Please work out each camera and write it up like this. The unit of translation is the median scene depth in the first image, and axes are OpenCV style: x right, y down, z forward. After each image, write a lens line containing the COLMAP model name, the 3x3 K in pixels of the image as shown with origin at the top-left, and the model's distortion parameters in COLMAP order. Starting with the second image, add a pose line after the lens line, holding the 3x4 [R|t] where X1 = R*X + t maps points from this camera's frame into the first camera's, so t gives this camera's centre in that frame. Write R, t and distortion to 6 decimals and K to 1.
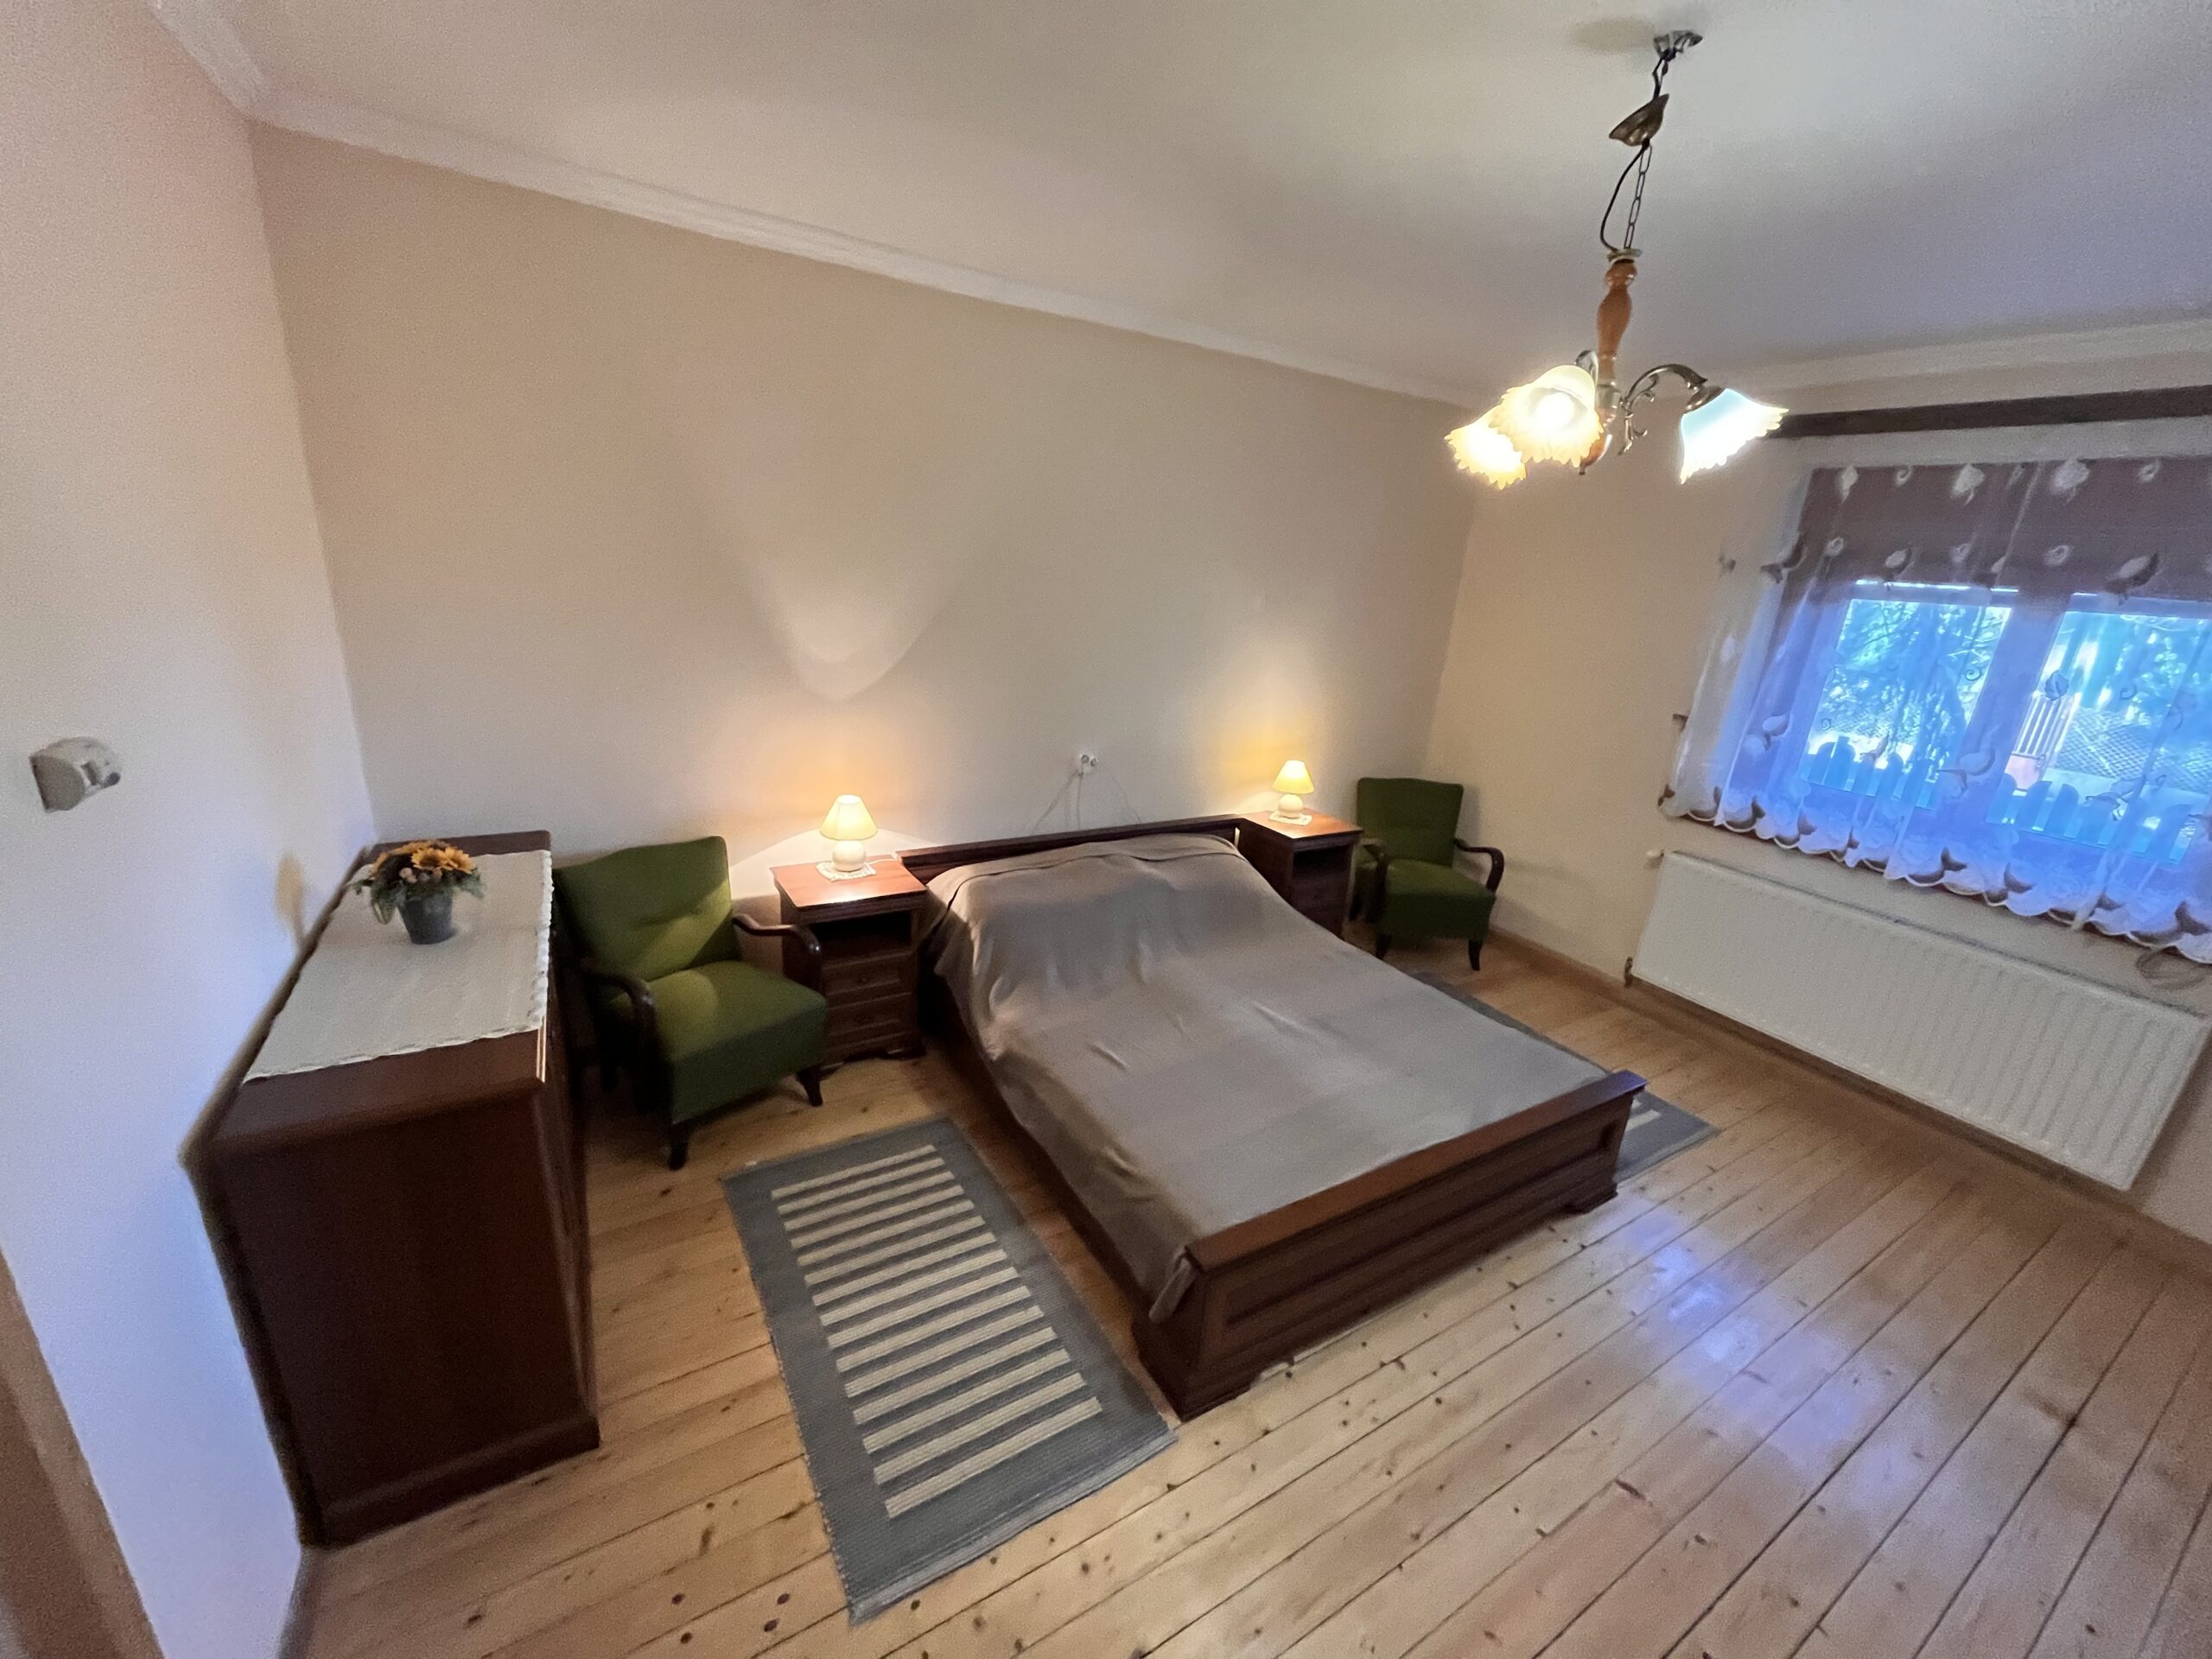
lens RADIAL K [[892.0, 0, 1106.0], [0, 892.0, 829.5], [0, 0, 1]] dist [-0.003475, 0.000094]
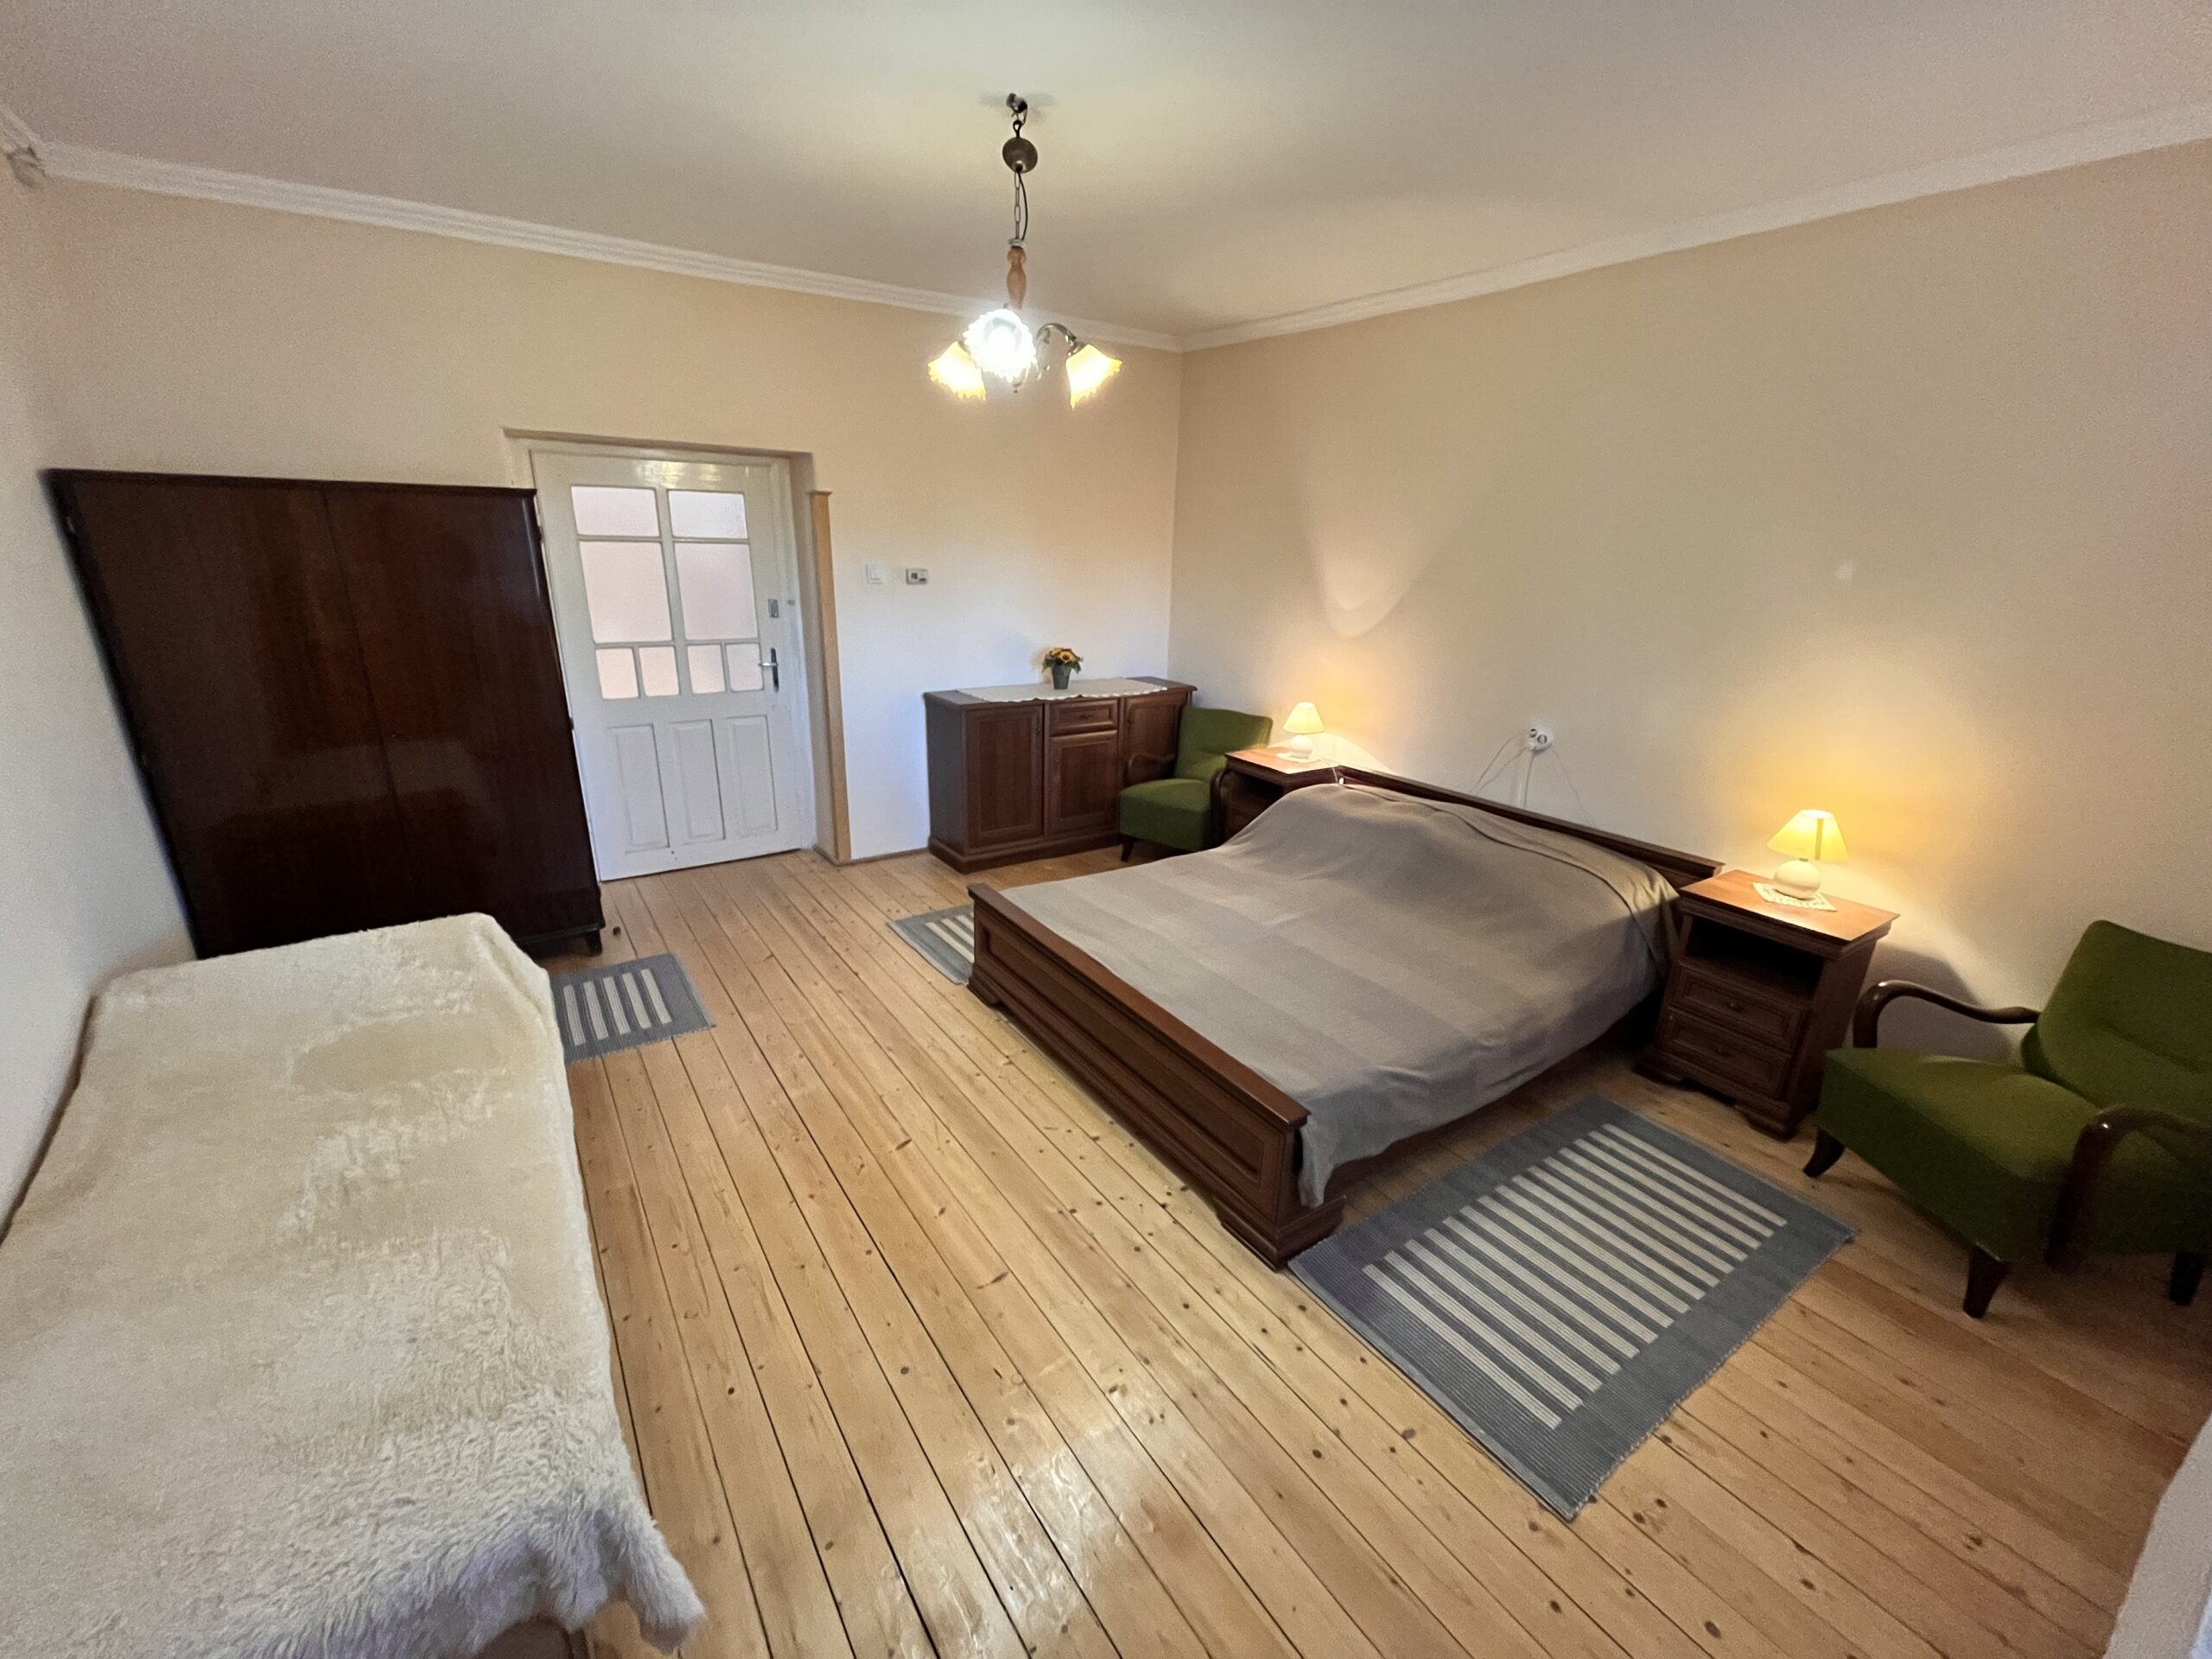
lens RADIAL K [[892.0, 0, 1106.0], [0, 892.0, 829.5], [0, 0, 1]] dist [-0.003475, 0.000094]
pose [[0.063882, 0.243342, -0.967834, 1.263876], [-0.317358, 0.924424, 0.211480, -0.057531], [0.946152, 0.293640, 0.136281, 0.679540]]
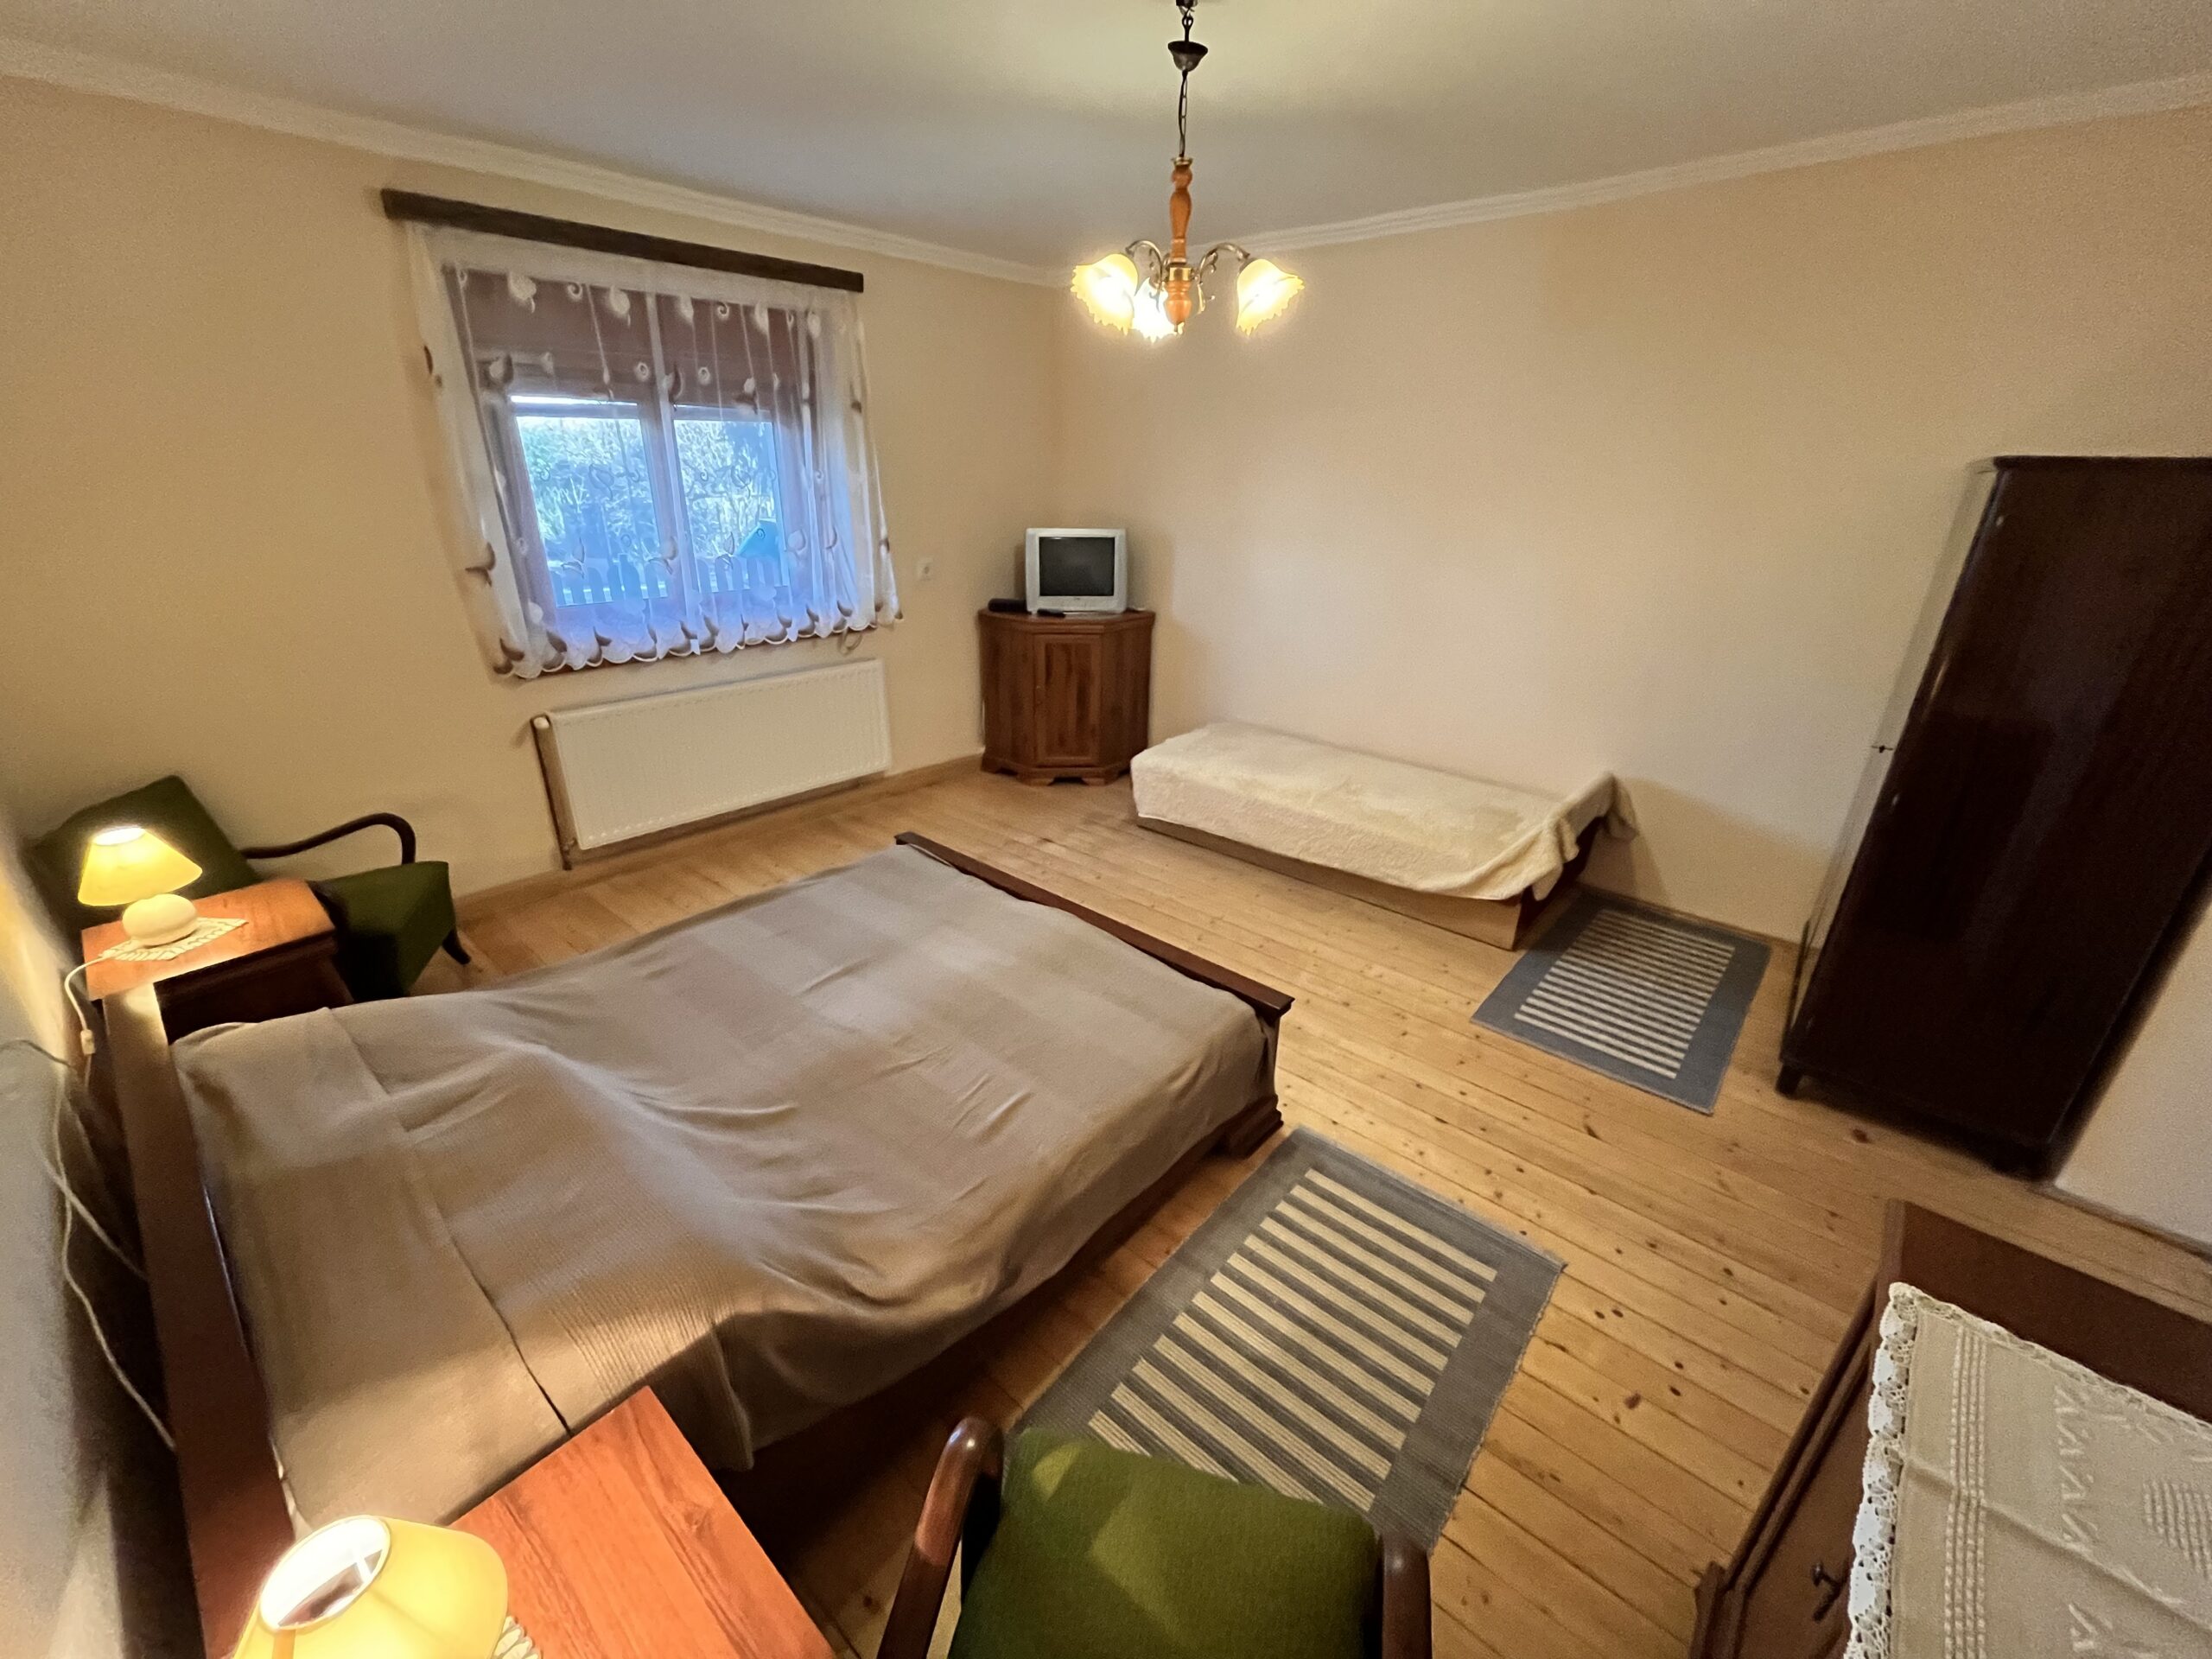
lens RADIAL K [[892.0, 0, 1106.0], [0, 892.0, 829.5], [0, 0, 1]] dist [-0.003475, 0.000094]
pose [[-0.308685, -0.434589, 0.846076, -0.533121], [0.251010, 0.820764, 0.513167, -0.291856], [-0.917446, 0.370781, -0.144272, 0.917867]]
